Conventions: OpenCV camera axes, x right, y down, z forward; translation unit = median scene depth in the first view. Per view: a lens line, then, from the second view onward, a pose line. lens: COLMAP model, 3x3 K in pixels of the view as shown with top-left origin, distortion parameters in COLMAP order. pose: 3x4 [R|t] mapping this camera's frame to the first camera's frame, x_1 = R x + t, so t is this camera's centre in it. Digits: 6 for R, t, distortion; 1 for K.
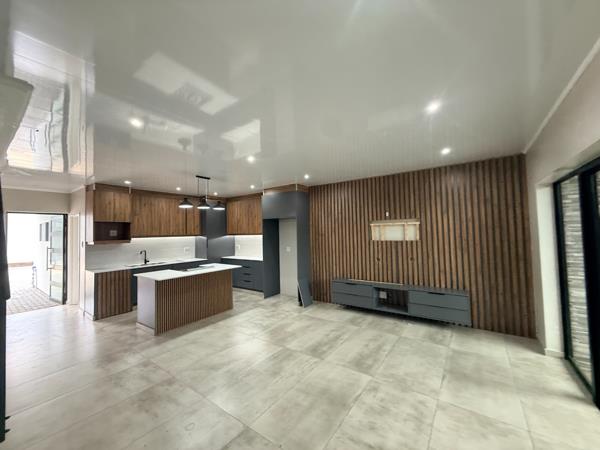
lens RADIAL K [[239.2, 0, 299.0], [0, 239.2, 227.2], [0, 0, 1]] dist [0.000049, 0.000107]
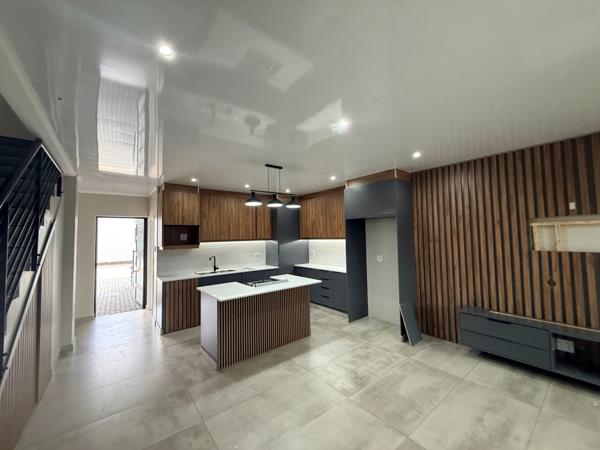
lens RADIAL K [[239.2, 0, 298.8], [0, 239.2, 227.3], [0, 0, 1]] dist [0.000049, 0.000107]
pose [[0.961518, -0.009159, -0.274588, -0.103025], [0.006882, 0.999933, -0.009255, -0.002182], [0.274654, 0.007009, 0.961517, 0.256346]]
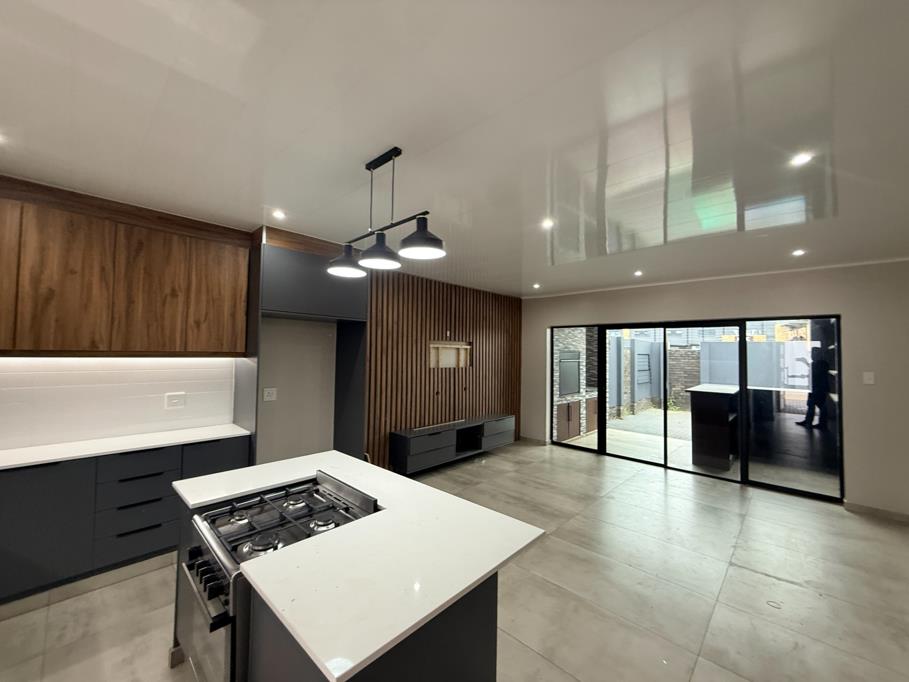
lens RADIAL K [[362.4, 0, 452.8], [0, 362.4, 340.4], [0, 0, 1]] dist [0.000049, 0.000107]
pose [[0.132011, 0.056771, 0.989621, -0.764460], [-0.044009, 0.997710, -0.051364, 0.026222], [-0.990271, -0.036772, 0.134207, 0.799198]]
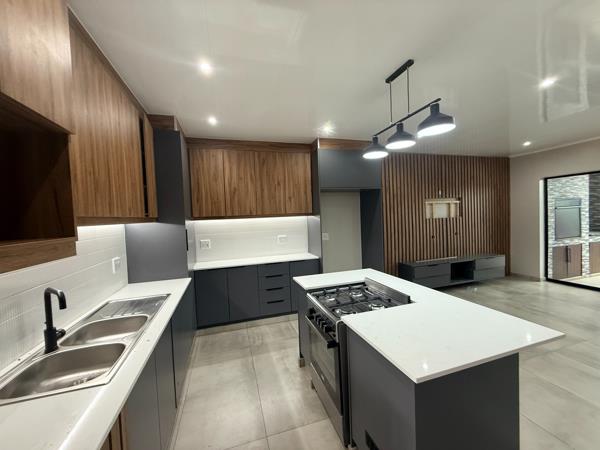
lens RADIAL K [[239.2, 0, 299.6], [0, 239.2, 224.6], [0, 0, 1]] dist [0.000049, 0.000107]
pose [[0.605253, -0.032491, 0.795370, -0.803093], [0.008068, 0.999366, 0.034685, 0.041667], [-0.795993, -0.014576, 0.605131, 0.826739]]
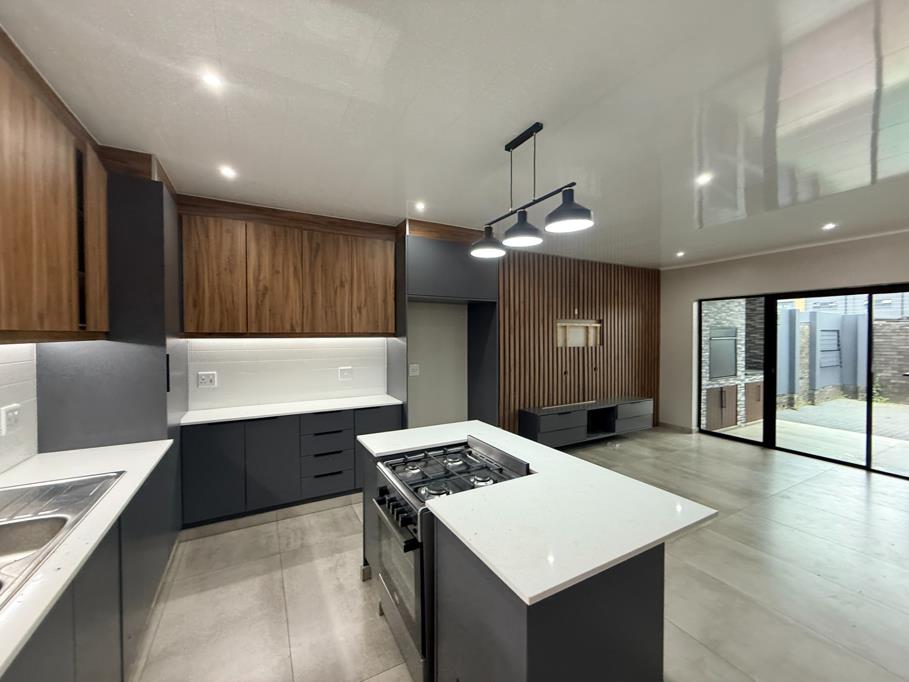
lens RADIAL K [[362.4, 0, 453.5], [0, 362.4, 340.3], [0, 0, 1]] dist [0.000049, 0.000107]
pose [[0.433371, 0.005572, 0.901198, -0.789430], [-0.030153, 0.999511, 0.008320, 0.036323], [-0.900711, -0.030779, 0.433327, 0.823634]]
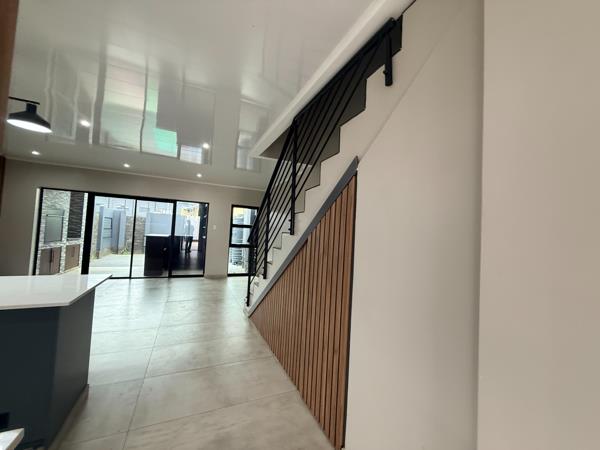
lens RADIAL K [[239.2, 0, 295.6], [0, 239.2, 219.5], [0, 0, 1]] dist [0.000049, 0.000107]
pose [[-0.864719, 0.003091, 0.502246, -0.966993], [-0.047191, 0.995057, -0.087374, 0.082281], [-0.500034, -0.099256, -0.860299, 0.975000]]
